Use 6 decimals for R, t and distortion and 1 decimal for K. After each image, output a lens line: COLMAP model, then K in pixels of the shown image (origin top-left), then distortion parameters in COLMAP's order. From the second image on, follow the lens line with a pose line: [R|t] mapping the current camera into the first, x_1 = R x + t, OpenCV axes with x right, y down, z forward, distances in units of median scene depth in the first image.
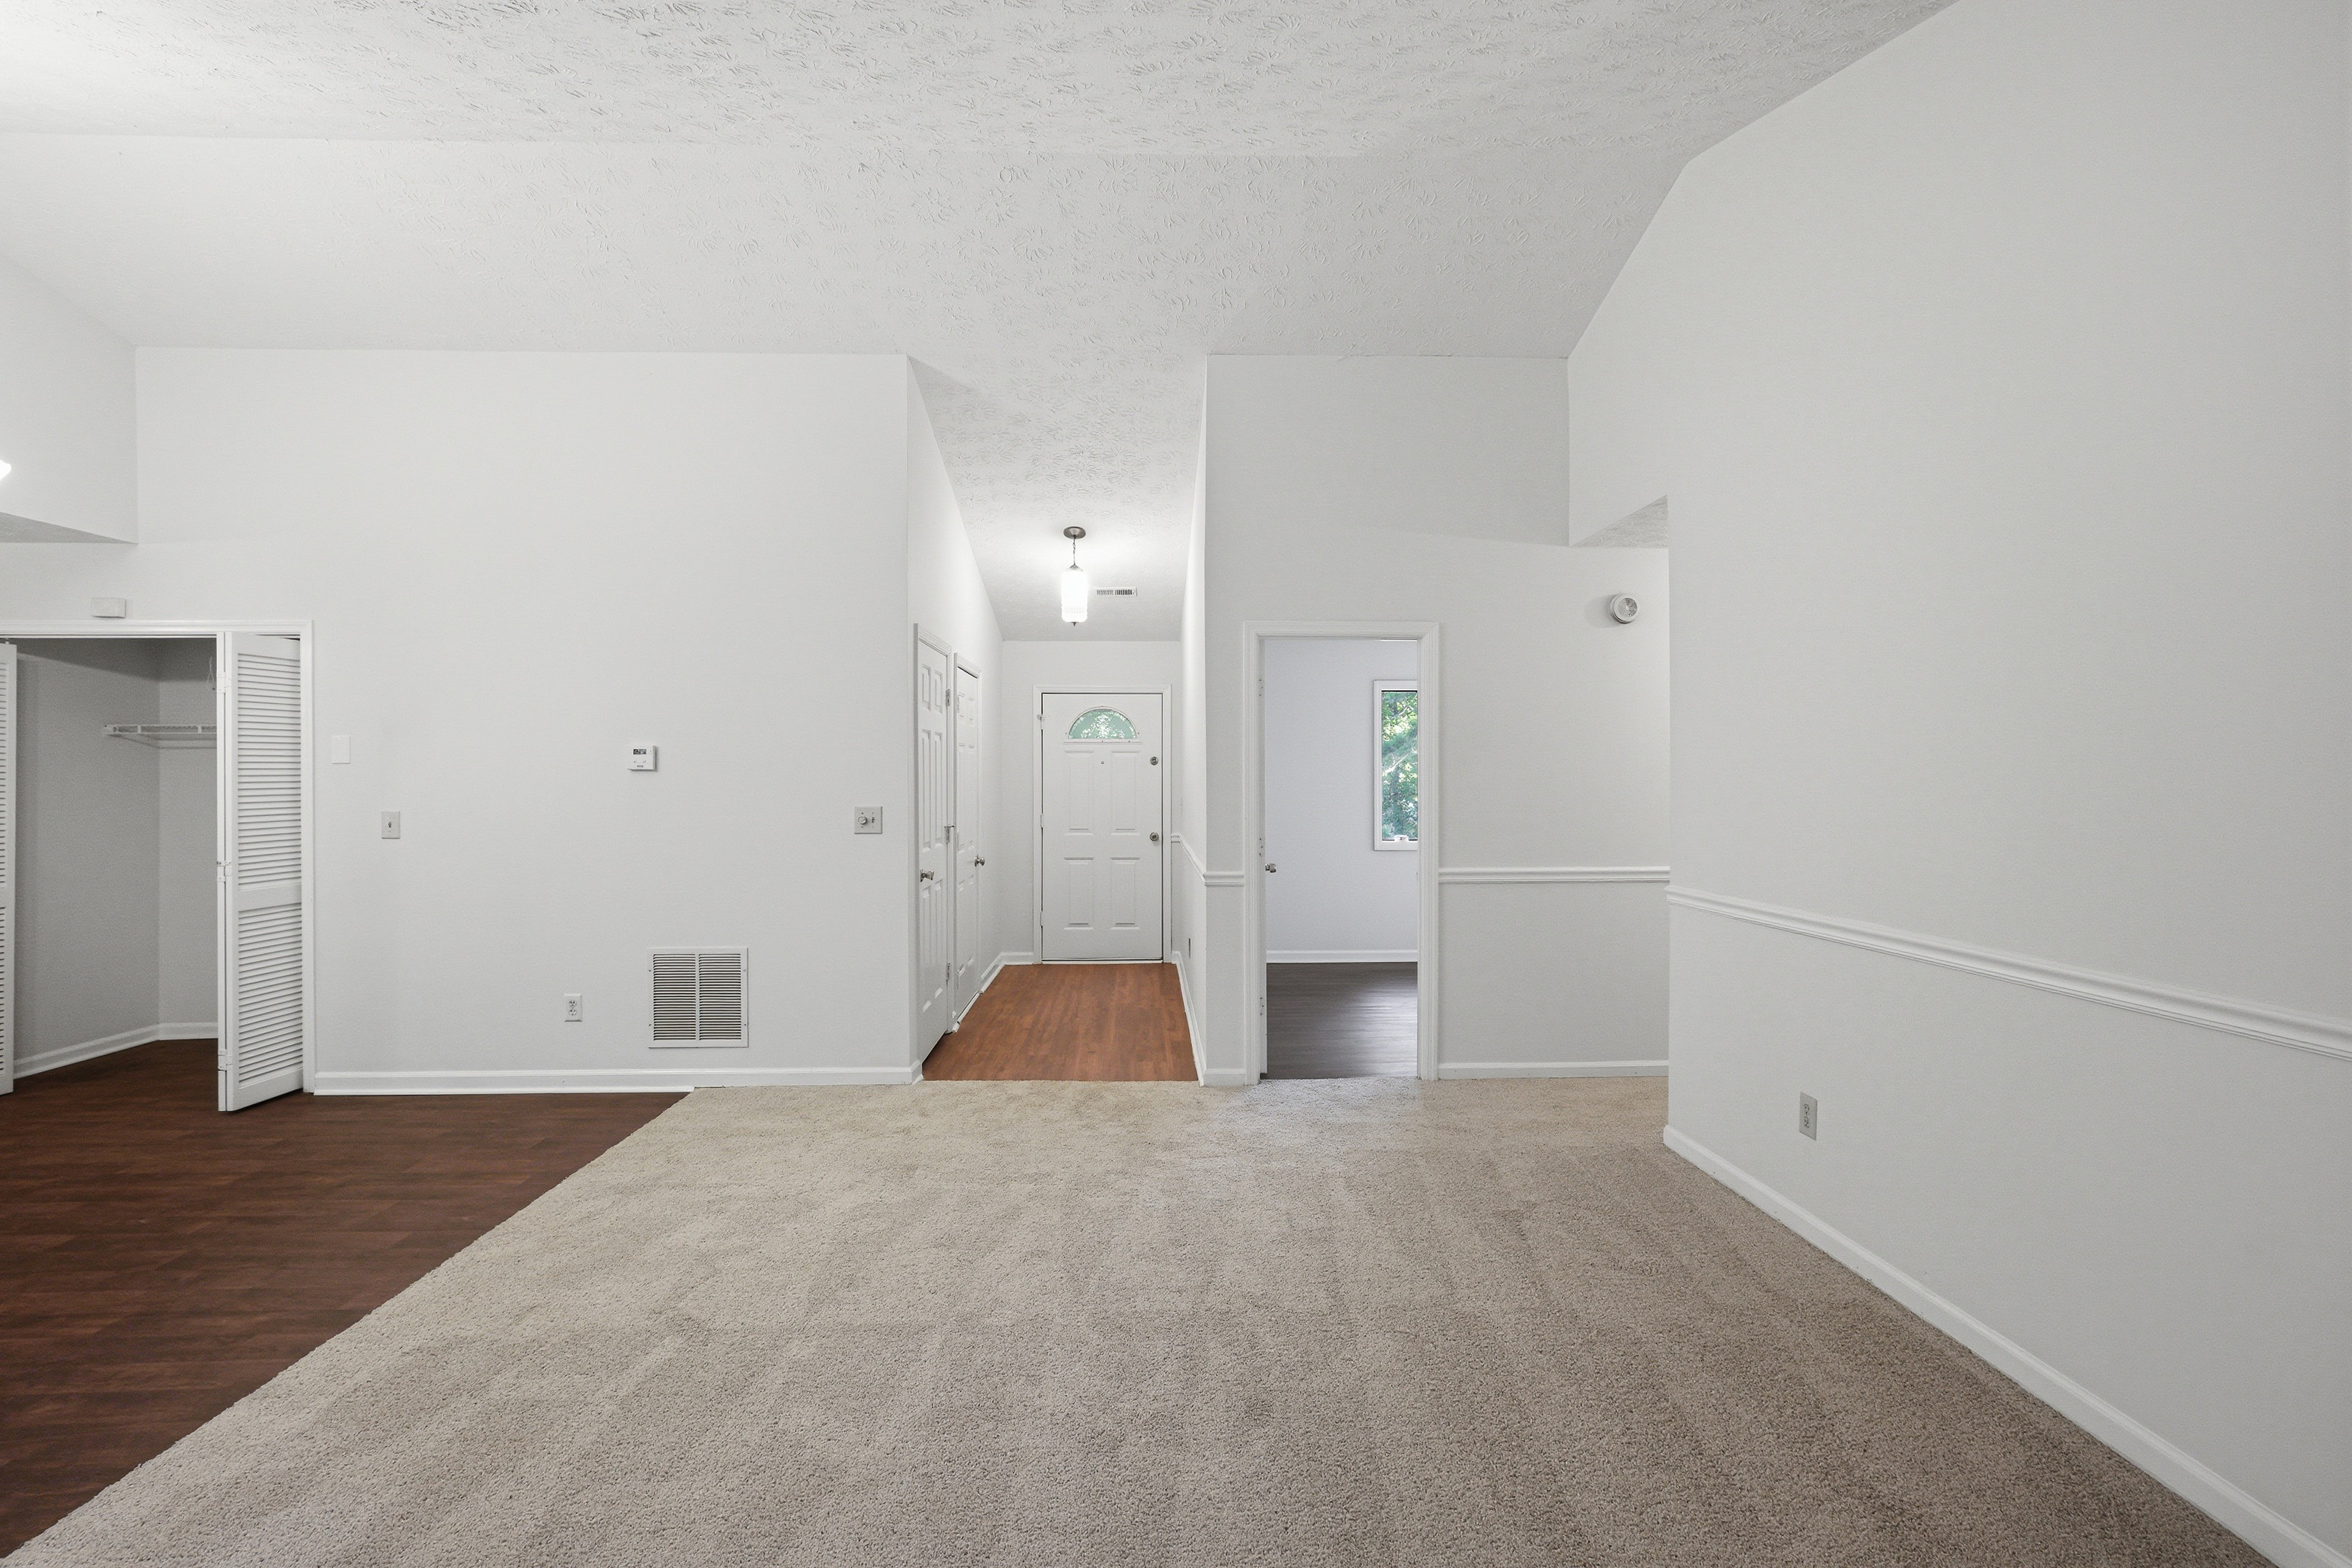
lens RADIAL K [[1101.0, 0, 1180.8], [0, 1101.0, 778.9], [0, 0, 1]] dist [-0.026239, 0.009399]
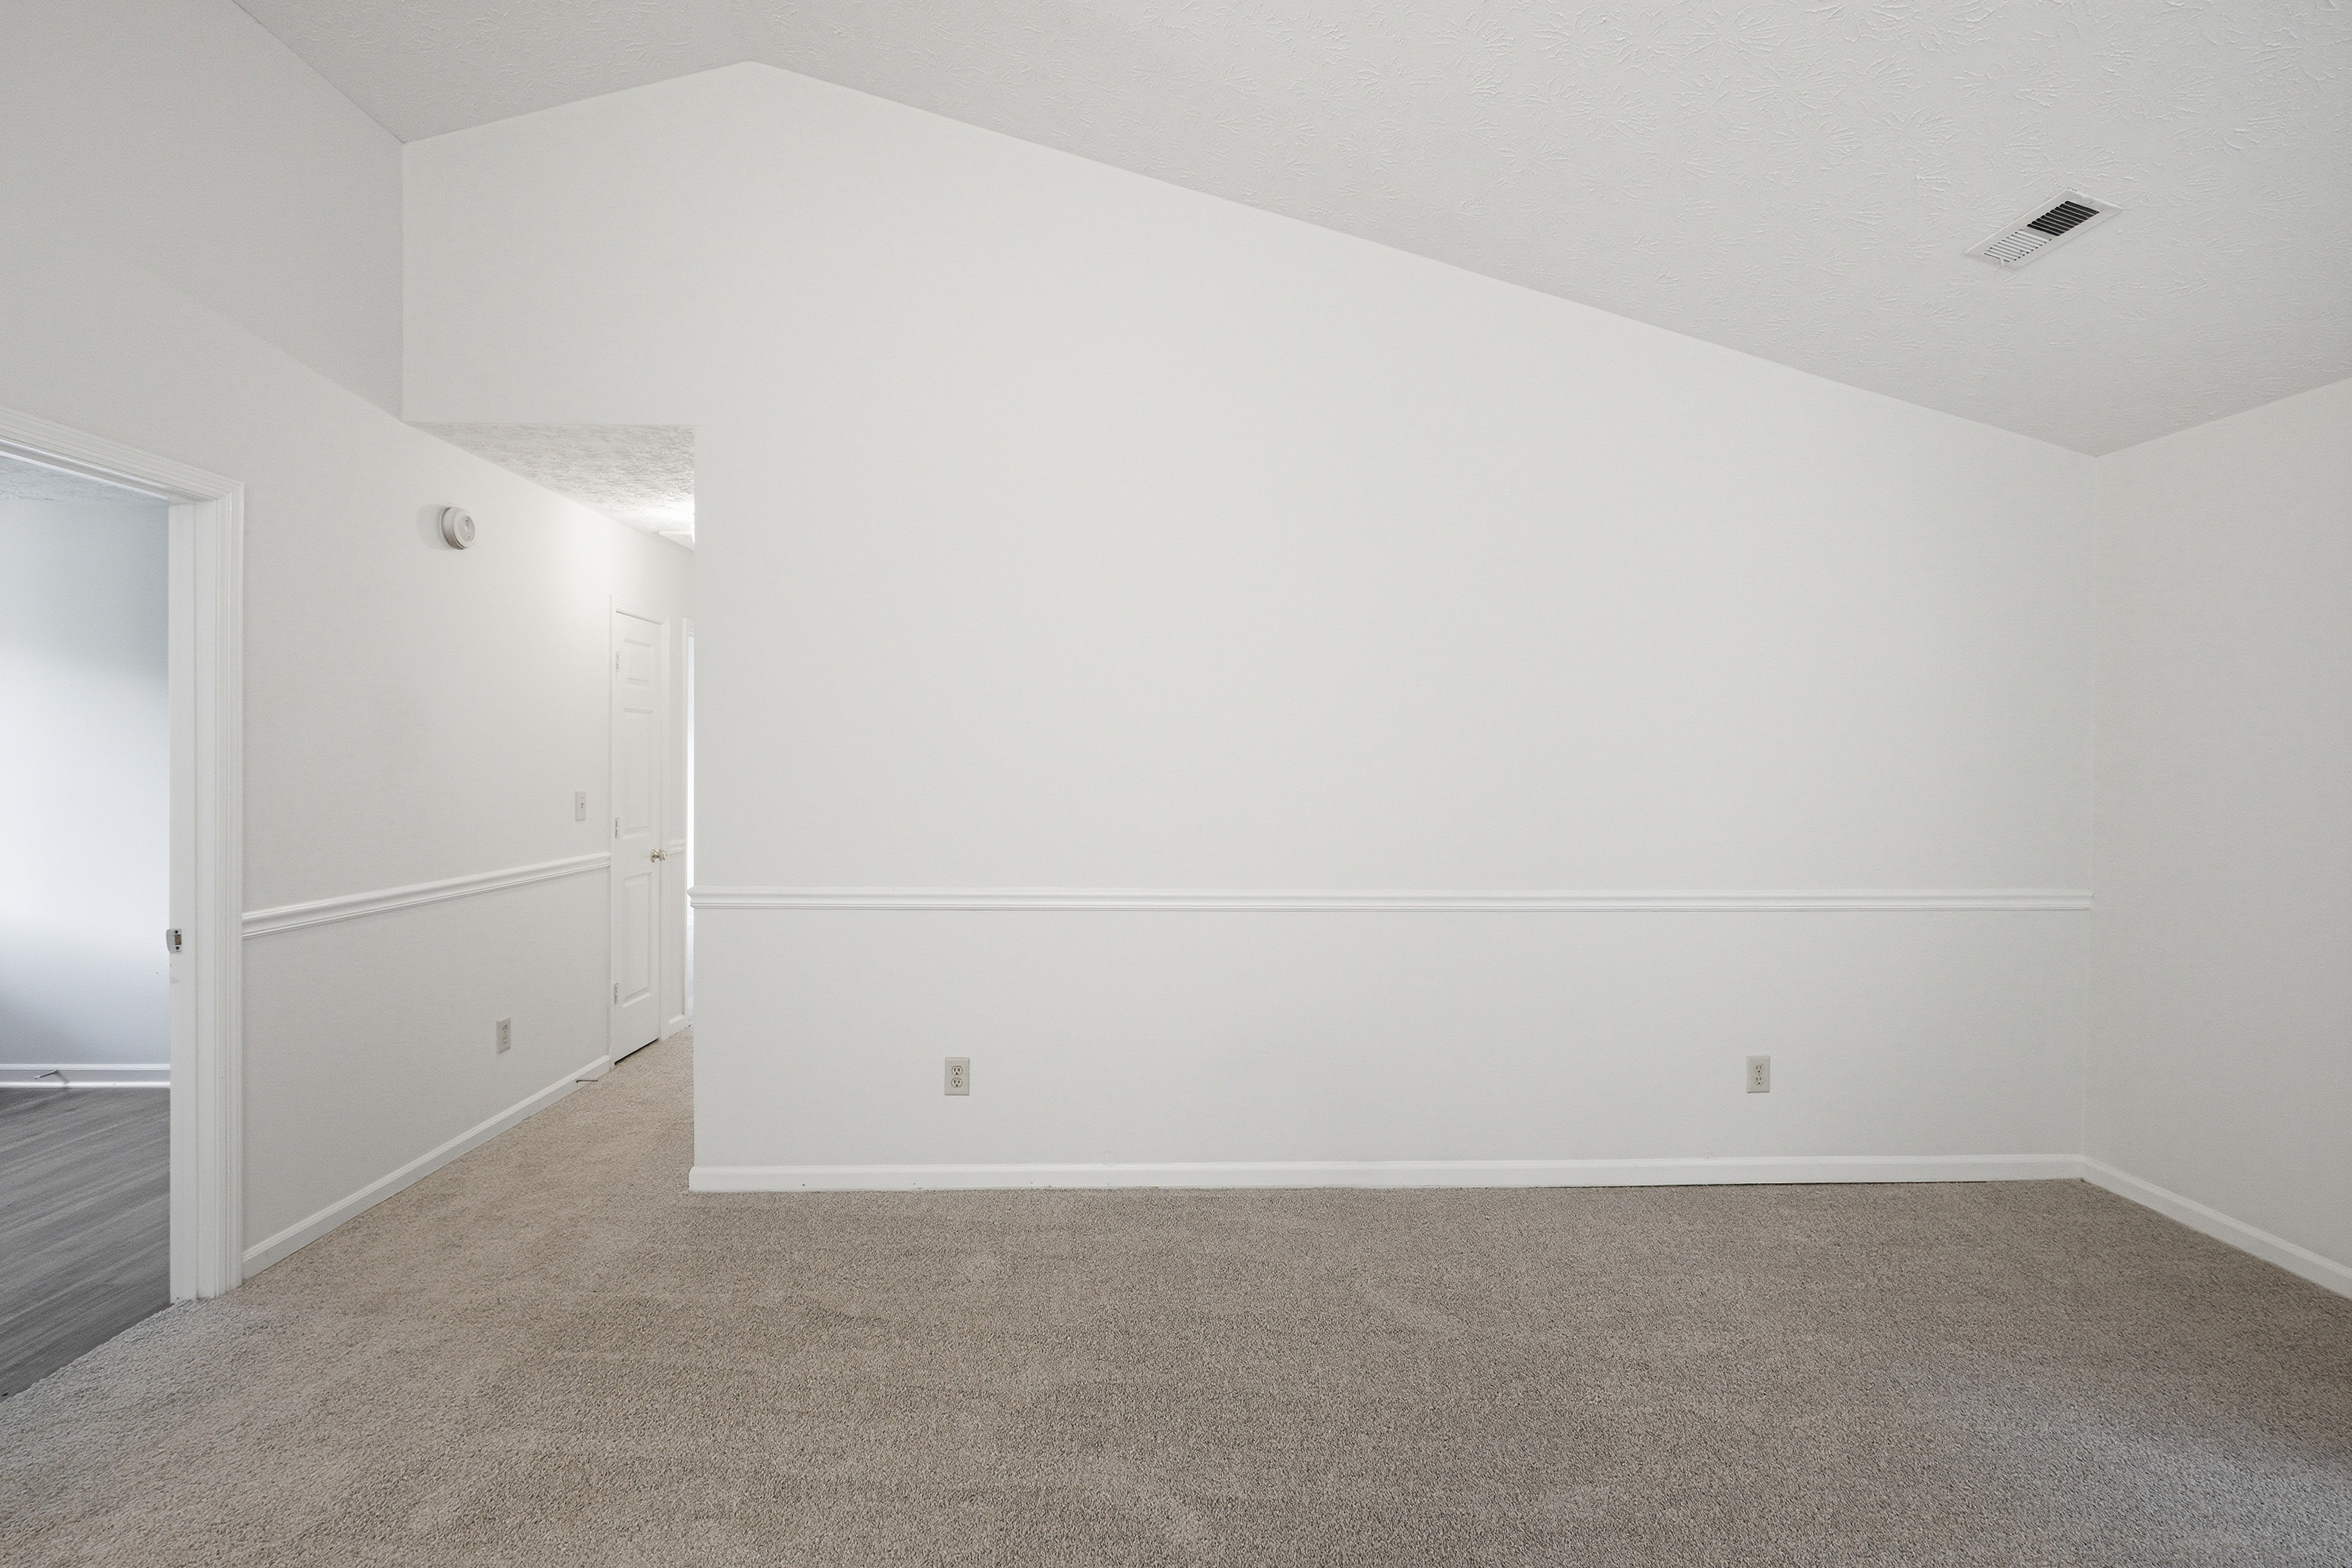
lens RADIAL K [[1101.0, 0, 1175.3], [0, 1101.0, 779.4], [0, 0, 1]] dist [-0.026239, 0.009399]
pose [[-0.000905, -0.015199, 0.999884, -0.393143], [-0.007944, 0.999853, 0.015191, -0.001251], [-0.999968, -0.007929, -0.001025, 0.615417]]
